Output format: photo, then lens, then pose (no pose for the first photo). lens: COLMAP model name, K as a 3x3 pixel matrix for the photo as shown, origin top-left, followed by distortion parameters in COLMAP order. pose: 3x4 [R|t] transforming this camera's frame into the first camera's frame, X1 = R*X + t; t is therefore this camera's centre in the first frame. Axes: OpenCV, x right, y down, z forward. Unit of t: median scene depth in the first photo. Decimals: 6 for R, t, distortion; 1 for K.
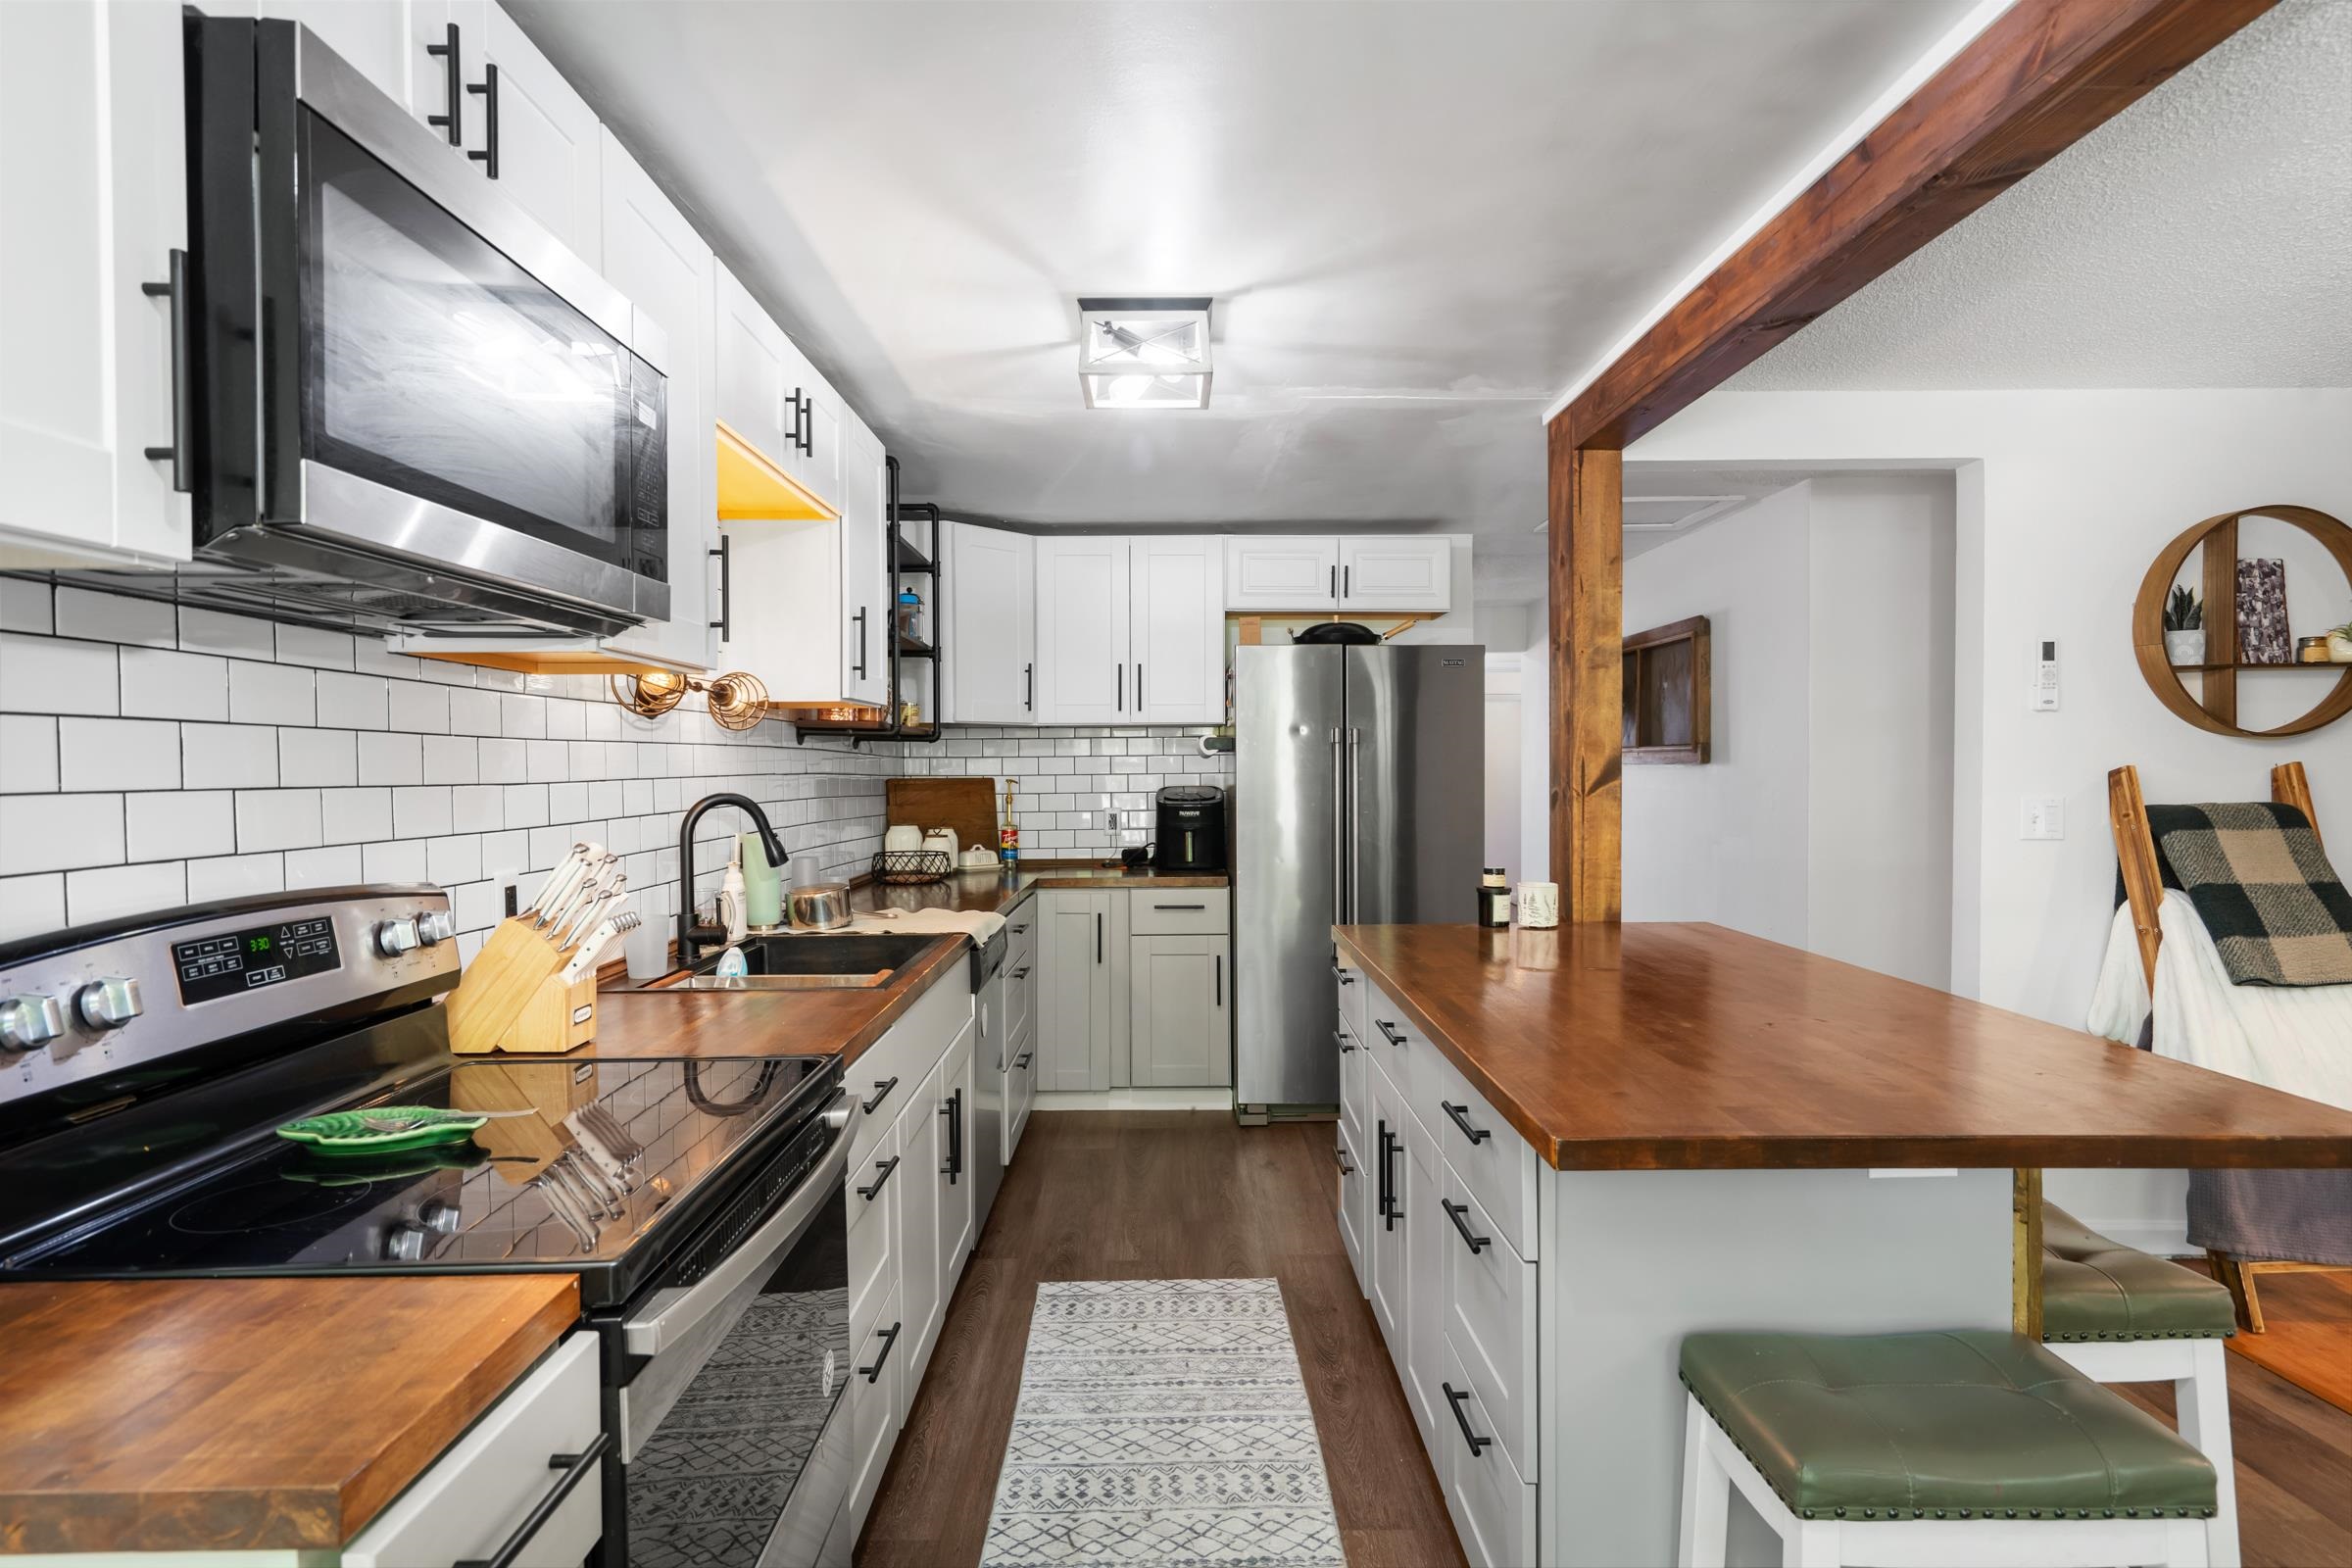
lens RADIAL K [[1244.0, 0, 1172.9], [0, 1244.0, 783.2], [0, 0, 1]] dist [0.002558, 0.000283]
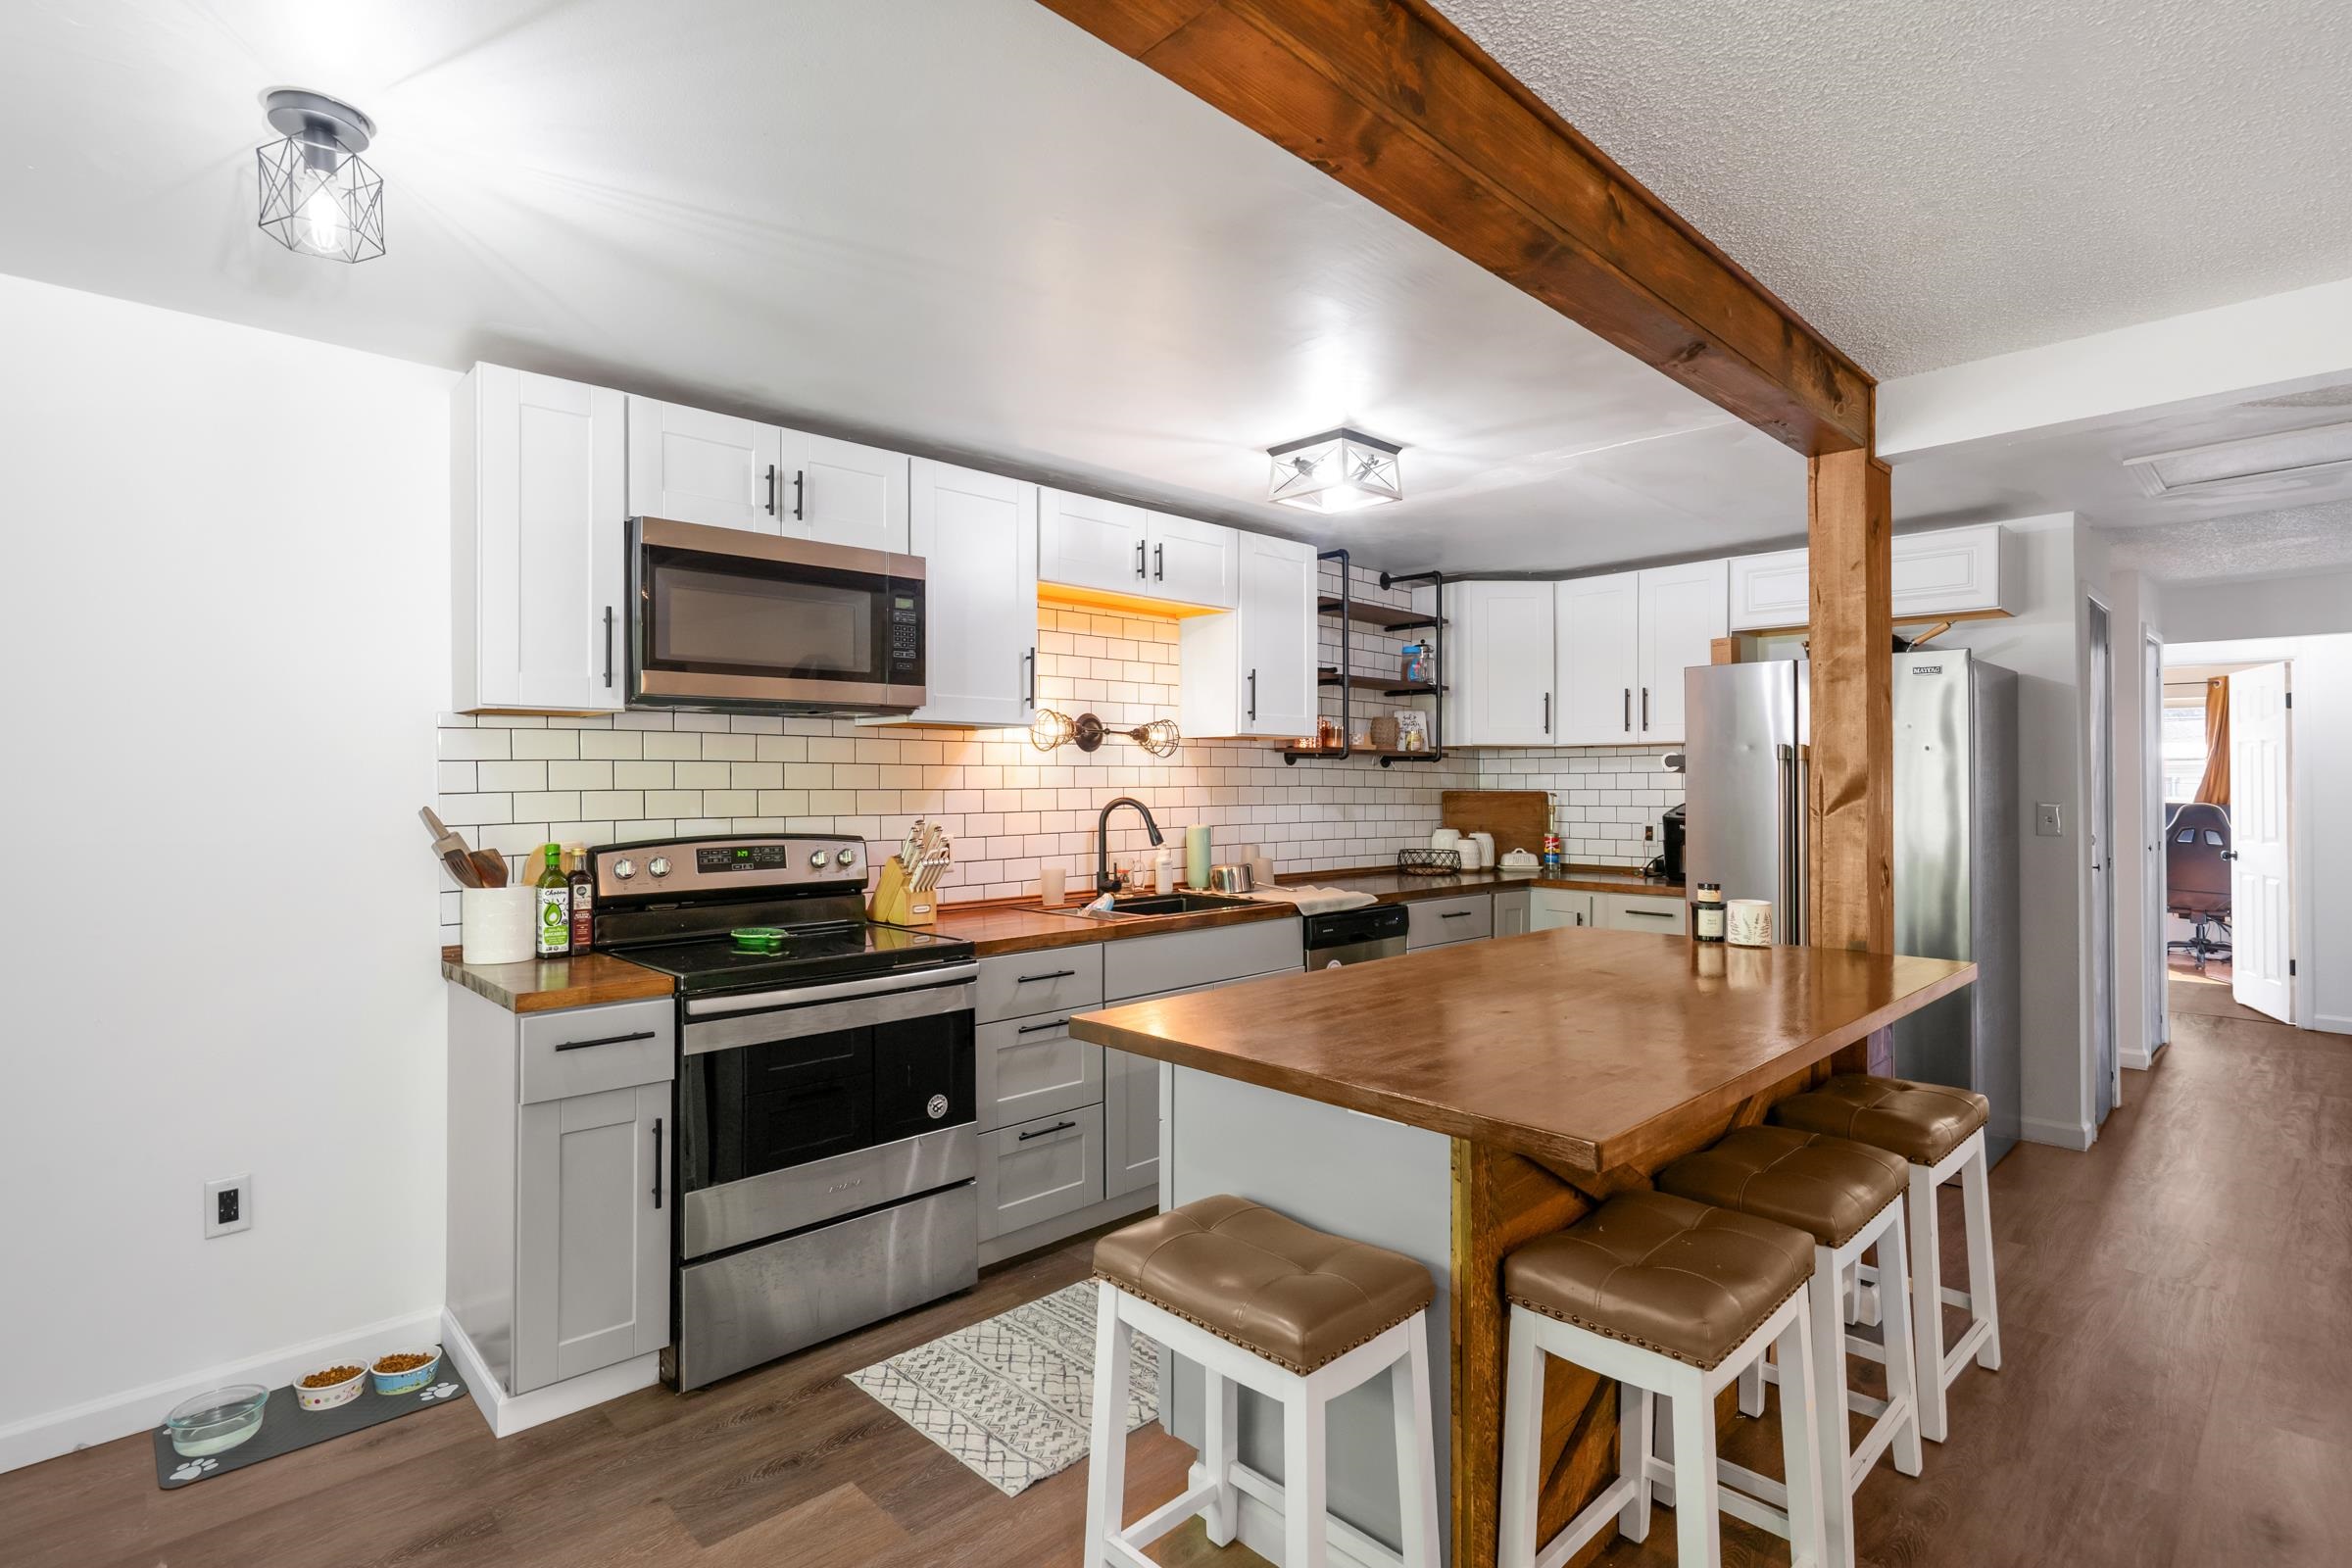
lens RADIAL K [[1138.3, 0, 1175.7], [0, 1138.3, 772.1], [0, 0, 1]] dist [-0.001827, 0.000358]
pose [[0.689623, -0.001356, -0.724167, 0.633089], [-0.013684, 0.999795, -0.014903, -0.003188], [0.724039, 0.020187, 0.689464, 0.037805]]
